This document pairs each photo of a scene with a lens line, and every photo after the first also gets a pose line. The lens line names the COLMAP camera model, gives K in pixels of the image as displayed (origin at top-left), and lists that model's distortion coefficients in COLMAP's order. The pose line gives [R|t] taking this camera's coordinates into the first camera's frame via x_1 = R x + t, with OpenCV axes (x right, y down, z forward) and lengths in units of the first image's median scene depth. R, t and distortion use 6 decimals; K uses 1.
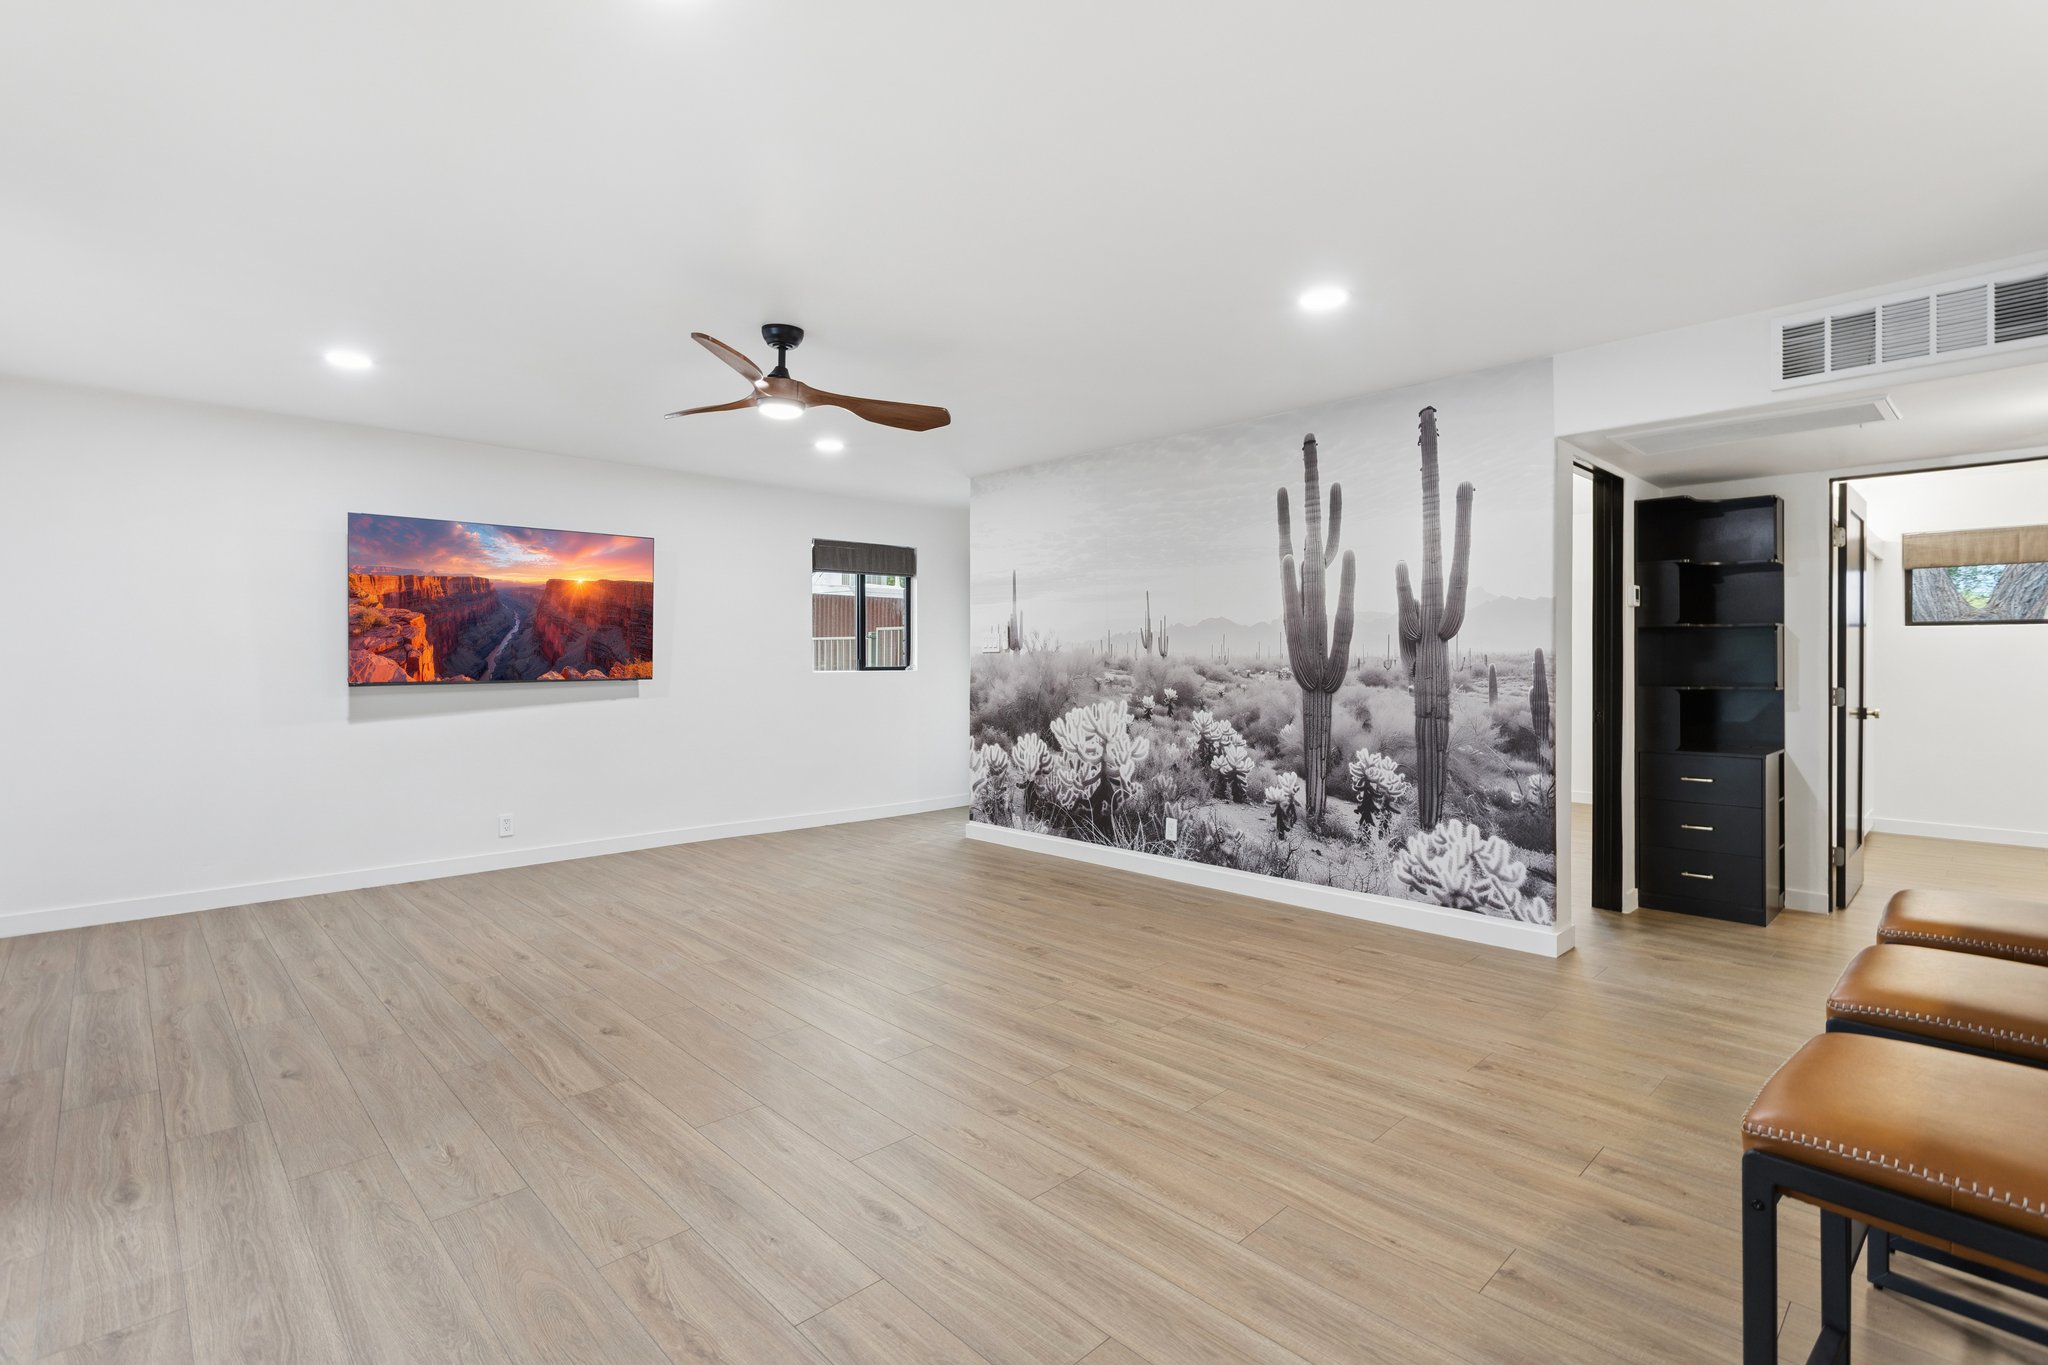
lens RADIAL K [[950.3, 0, 1016.6], [0, 950.3, 660.9], [0, 0, 1]] dist [-0.003114, 0.000018]
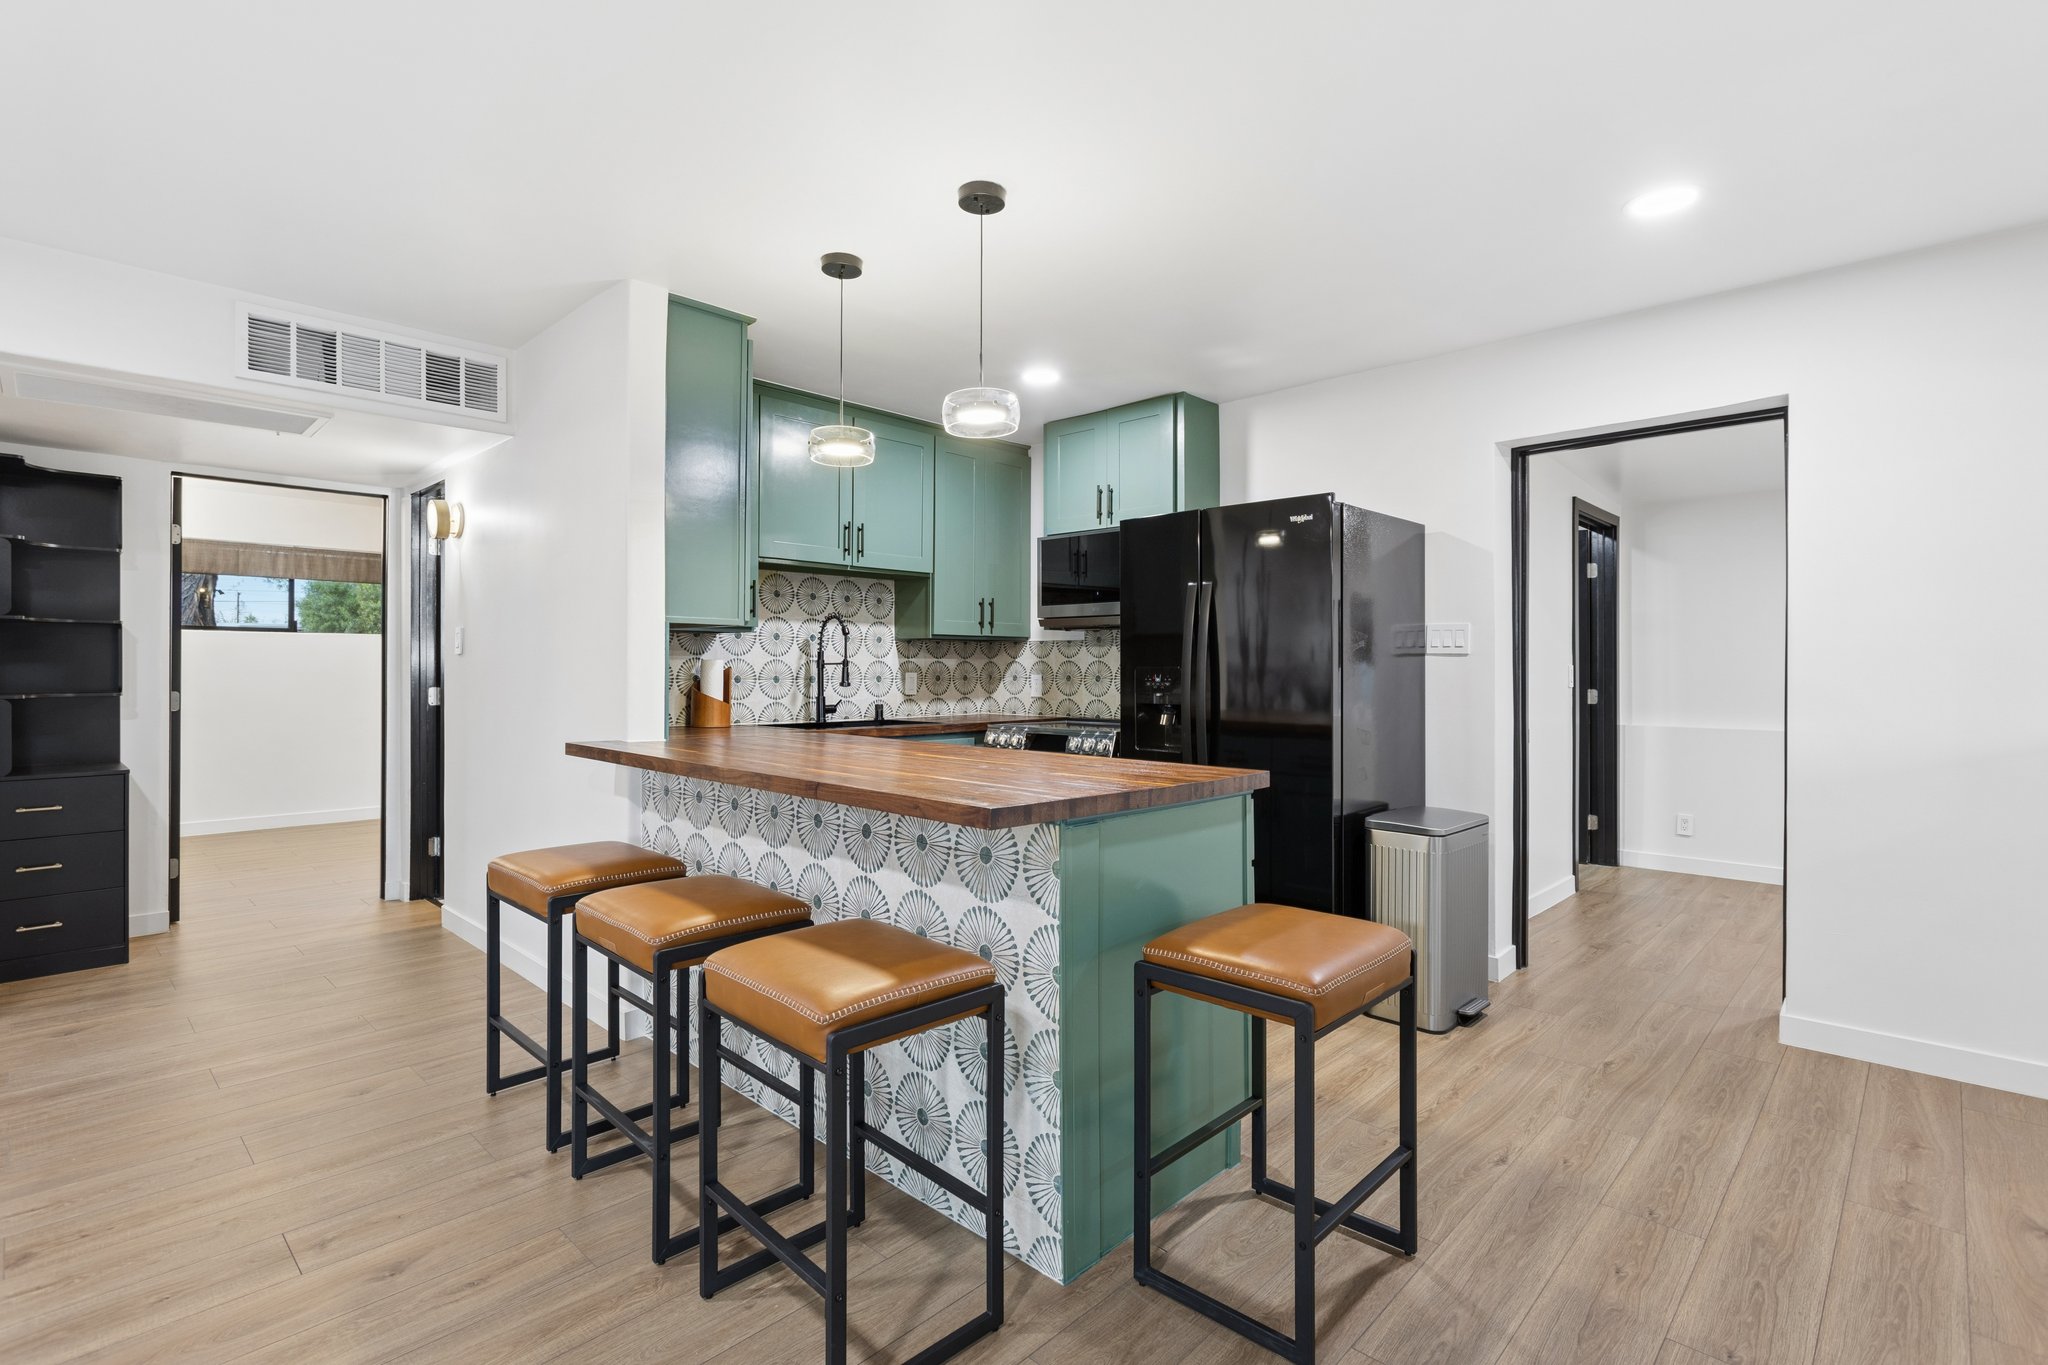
lens RADIAL K [[953.2, 0, 1024.2], [0, 953.2, 672.9], [0, 0, 1]] dist [-0.000299, -0.000990]
pose [[-0.051803, -0.006726, 0.998635, -0.186707], [-0.003537, 0.999972, 0.006552, -0.000333], [-0.998651, -0.003193, -0.051826, 0.265316]]
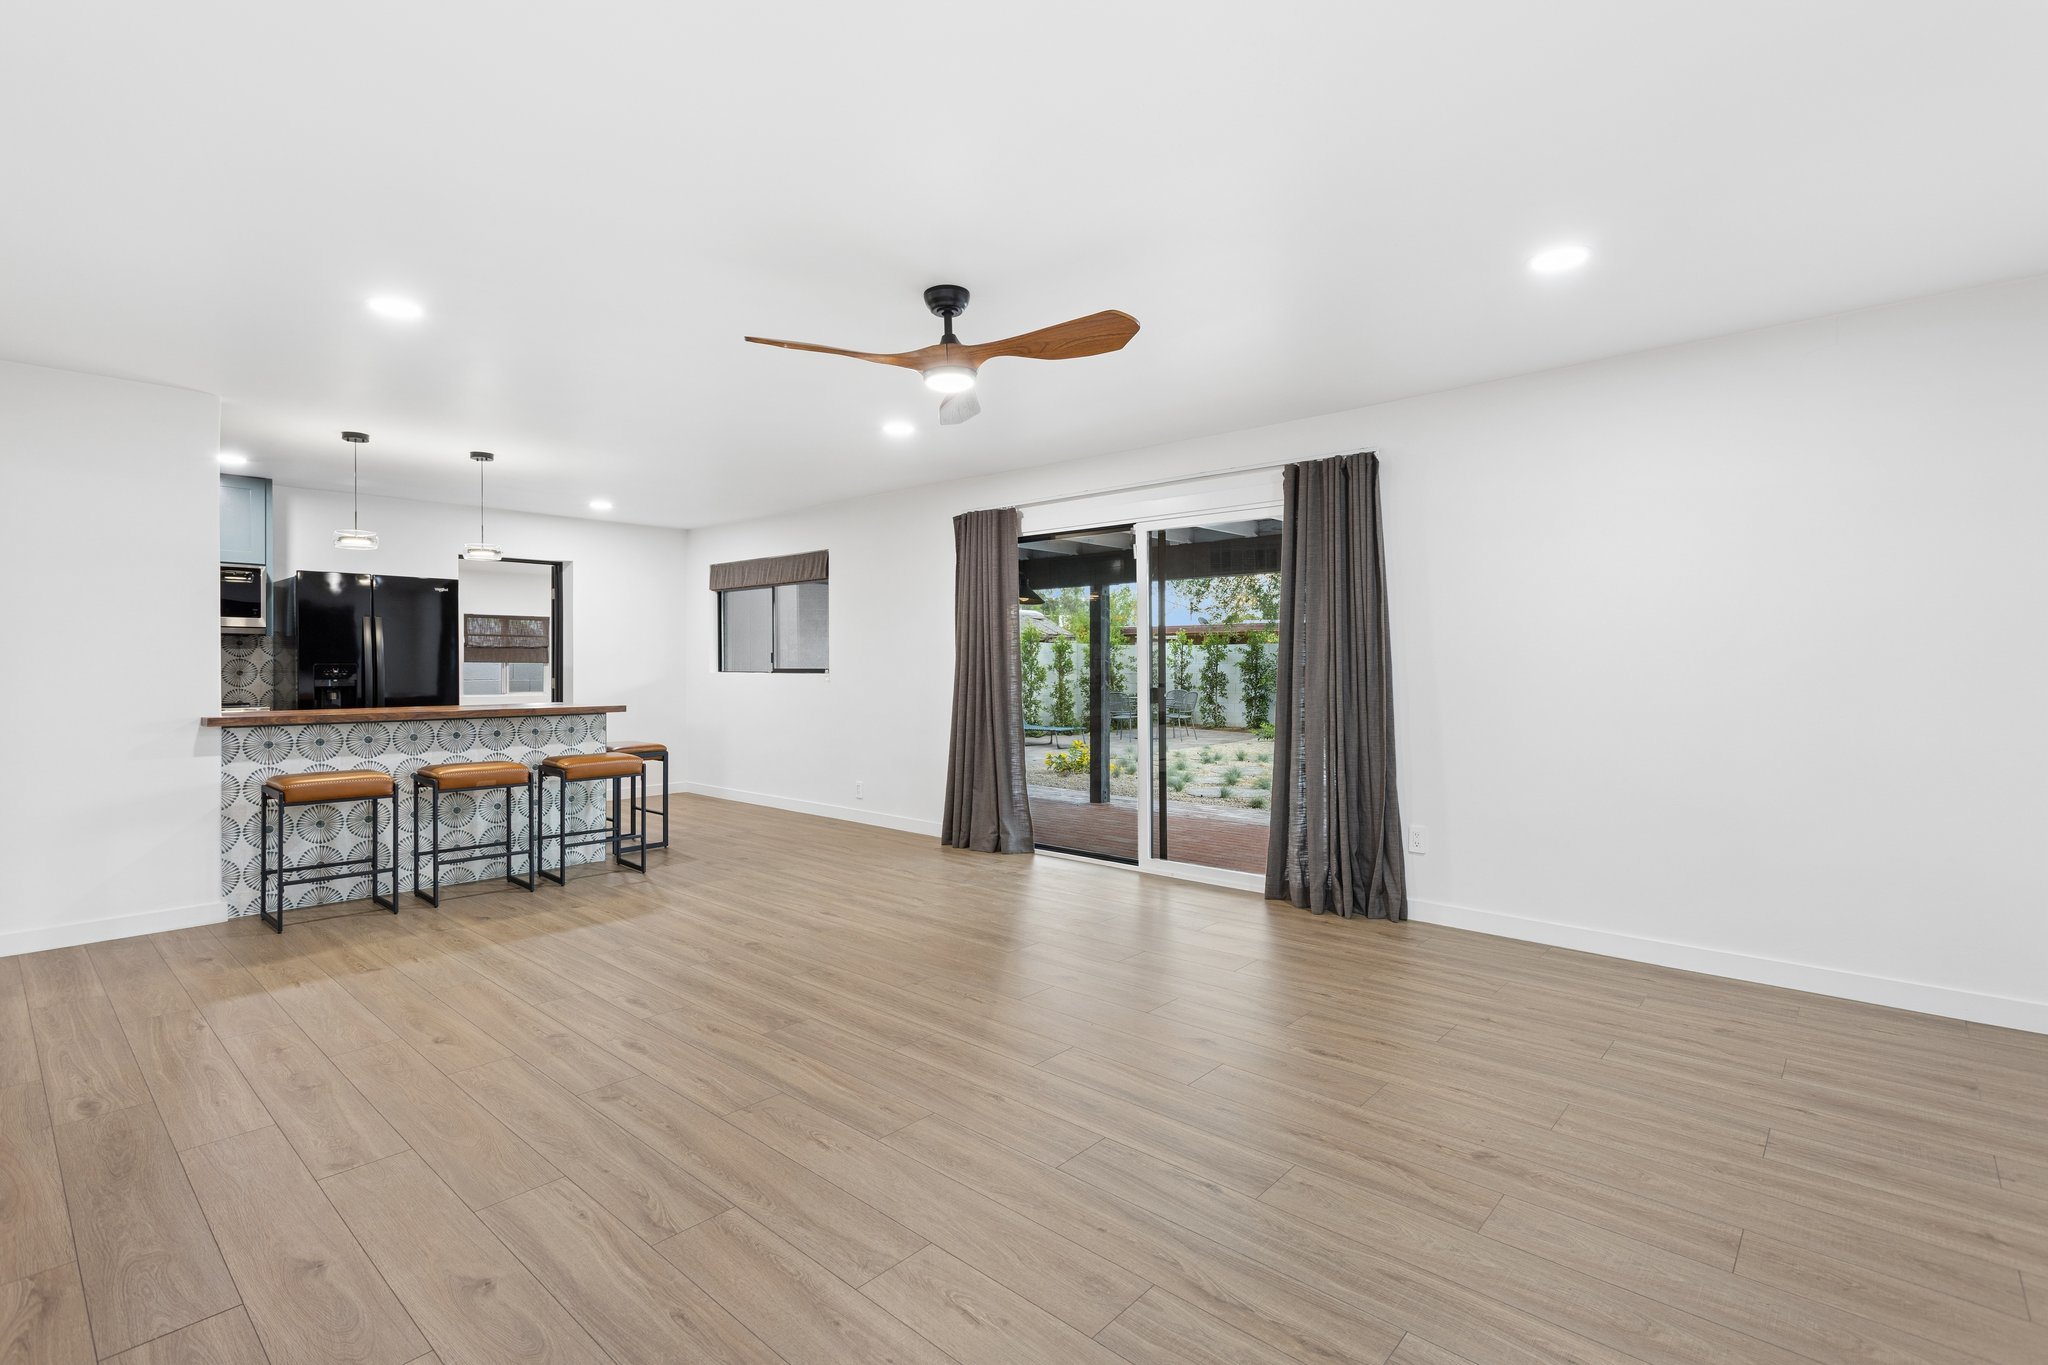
lens RADIAL K [[950.3, 0, 1016.6], [0, 950.3, 660.9], [0, 0, 1]] dist [-0.003114, 0.000018]
pose [[-0.997101, 0.001379, -0.076075, -0.254053], [0.001669, 0.999992, -0.003747, 0.002593], [0.076069, -0.003863, -0.997095, 2.000242]]
